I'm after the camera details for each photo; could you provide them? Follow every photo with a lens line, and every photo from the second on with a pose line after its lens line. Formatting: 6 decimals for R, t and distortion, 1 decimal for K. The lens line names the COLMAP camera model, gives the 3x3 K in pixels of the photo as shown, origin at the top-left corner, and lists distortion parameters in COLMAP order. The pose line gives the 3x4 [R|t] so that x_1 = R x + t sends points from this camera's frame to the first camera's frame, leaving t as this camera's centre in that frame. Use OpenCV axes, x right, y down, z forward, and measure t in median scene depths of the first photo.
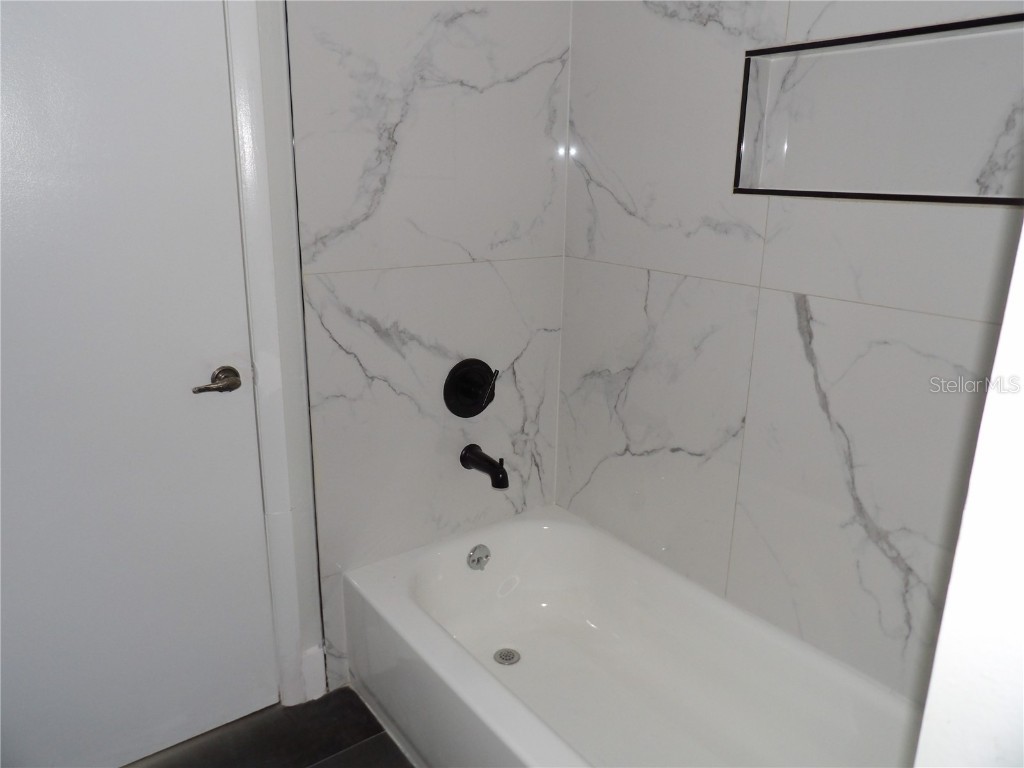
lens RADIAL K [[735.4, 0, 512.6], [0, 735.4, 386.6], [0, 0, 1]] dist [-0.006224, 0.017458]
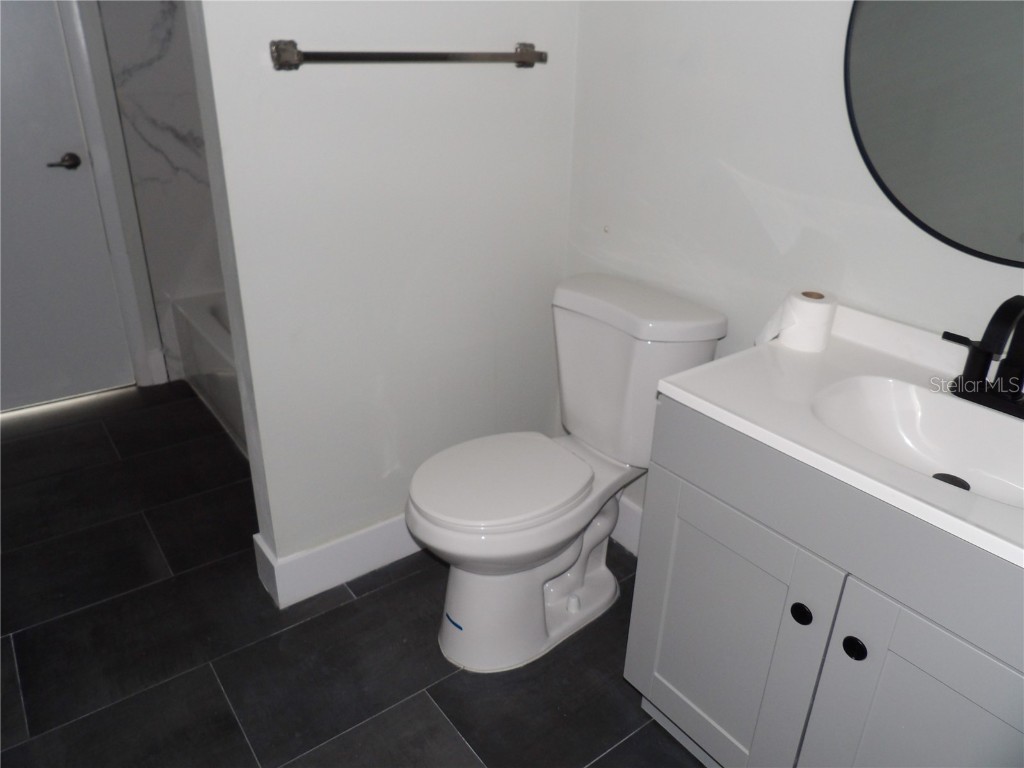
lens RADIAL K [[735.4, 0, 510.1], [0, 735.4, 380.4], [0, 0, 1]] dist [-0.006224, 0.017458]
pose [[0.999893, 0.012888, 0.006962, 0.525879], [-0.013776, 0.988899, 0.147951, 0.198077], [-0.004978, -0.148031, 0.988970, -0.621835]]
